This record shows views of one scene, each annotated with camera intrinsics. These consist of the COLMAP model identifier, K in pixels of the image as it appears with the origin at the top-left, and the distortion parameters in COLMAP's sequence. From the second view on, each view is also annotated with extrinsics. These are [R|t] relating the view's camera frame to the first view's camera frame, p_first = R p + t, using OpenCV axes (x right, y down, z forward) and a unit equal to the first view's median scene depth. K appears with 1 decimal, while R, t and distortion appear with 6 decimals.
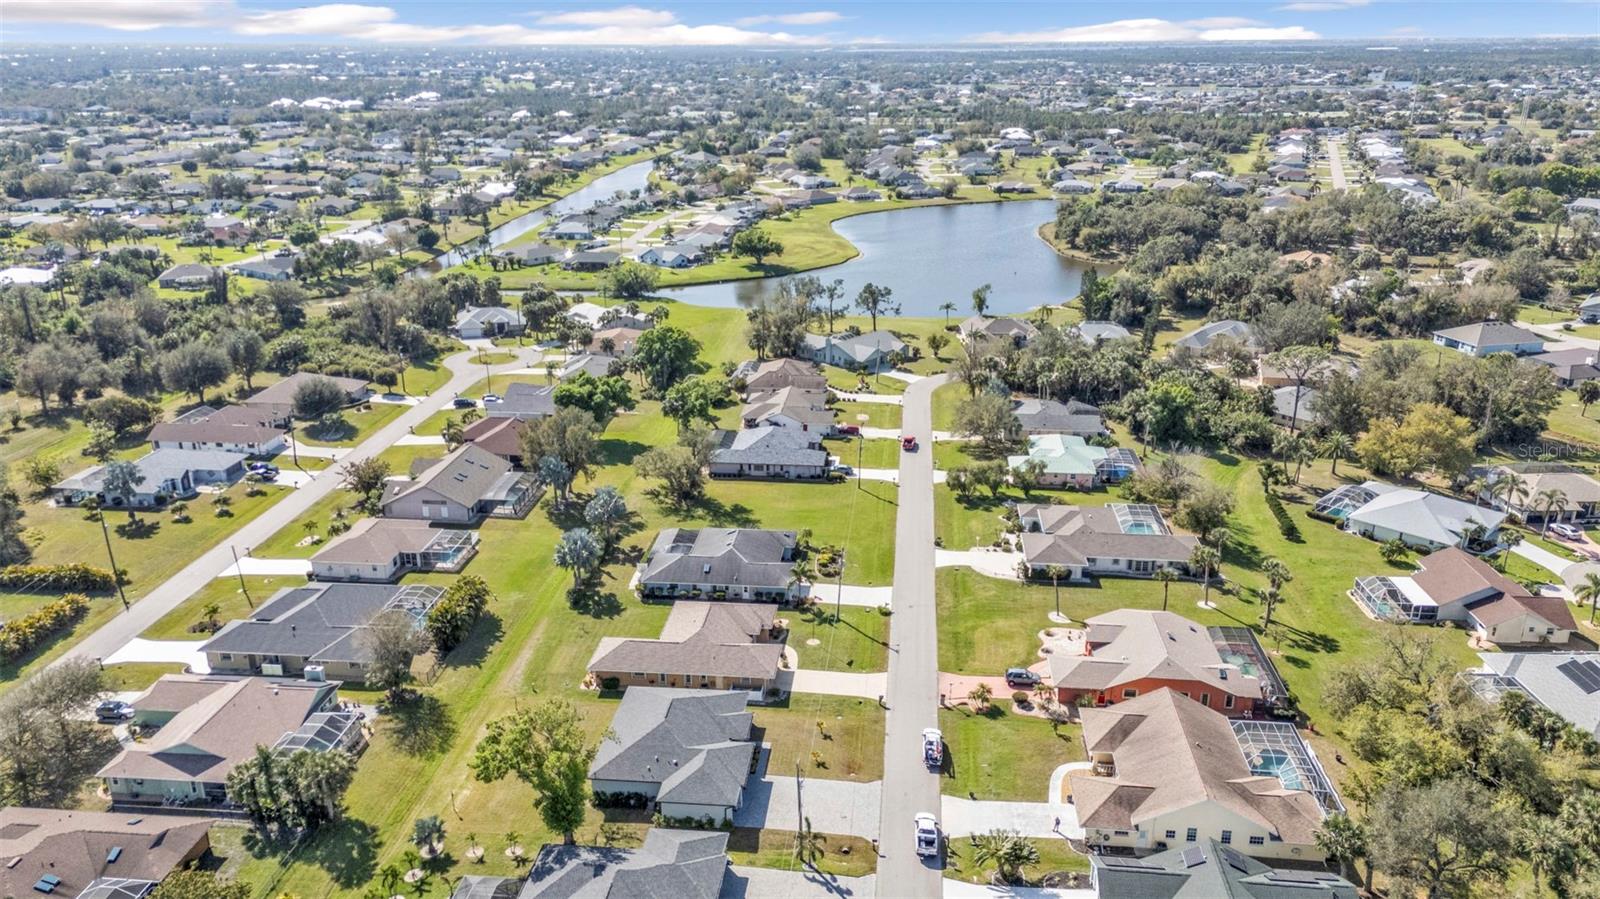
lens RADIAL K [[1179.2, 0, 800.0], [0, 1179.2, 449.5], [0, 0, 1]] dist [0.095283, -0.000701]
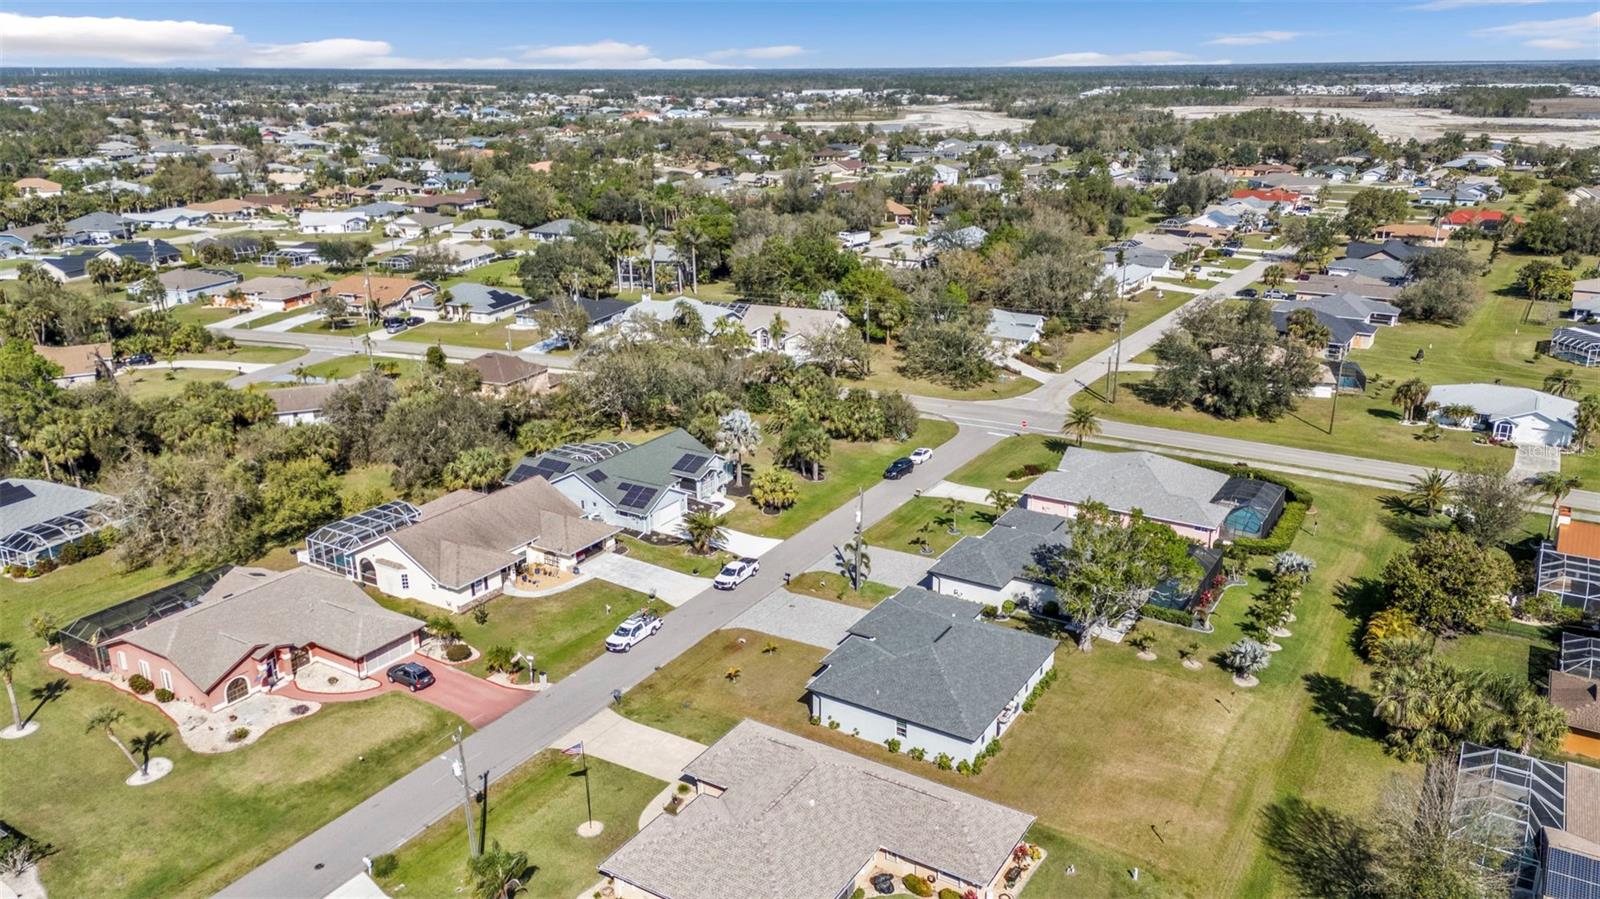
lens RADIAL K [[1179.2, 0, 800.0], [0, 1179.2, 449.5], [0, 0, 1]] dist [0.095283, -0.000701]
pose [[-0.896927, -0.129731, 0.422720, -0.227895], [0.156985, 0.800290, 0.578697, -0.218071], [-0.413373, 0.585410, -0.697436, 1.027566]]
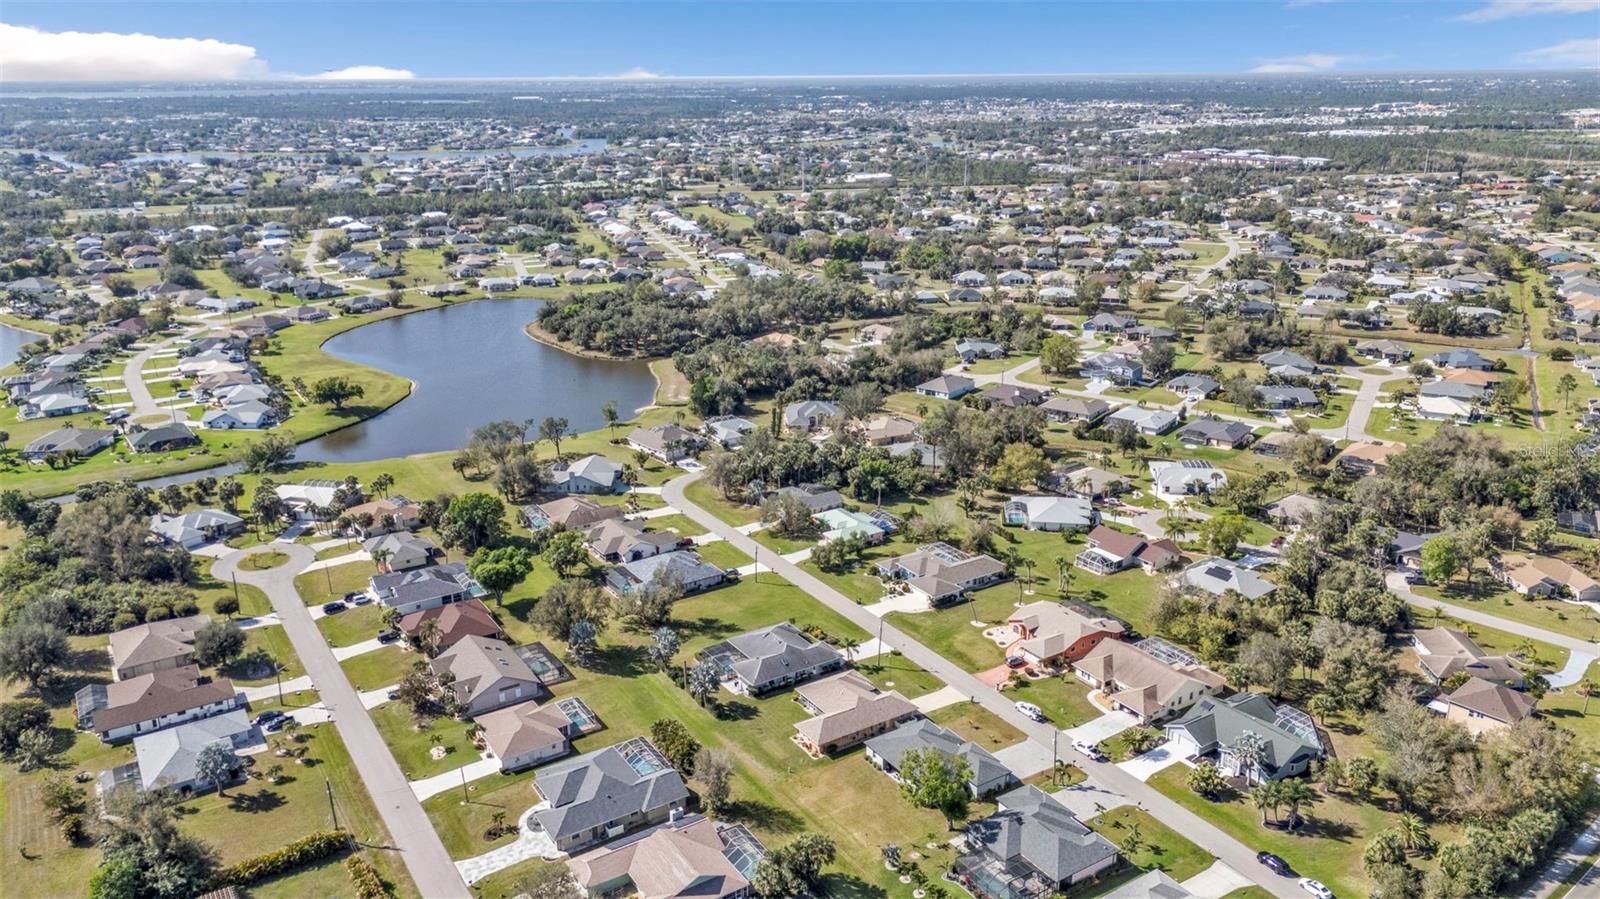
lens RADIAL K [[1179.2, 0, 800.0], [0, 1179.2, 449.5], [0, 0, 1]] dist [0.095283, -0.000701]
pose [[0.774761, -0.192664, 0.602184, -0.774582], [0.208684, 0.976989, 0.044091, -0.183273], [-0.596821, 0.091506, 0.797139, -0.135226]]
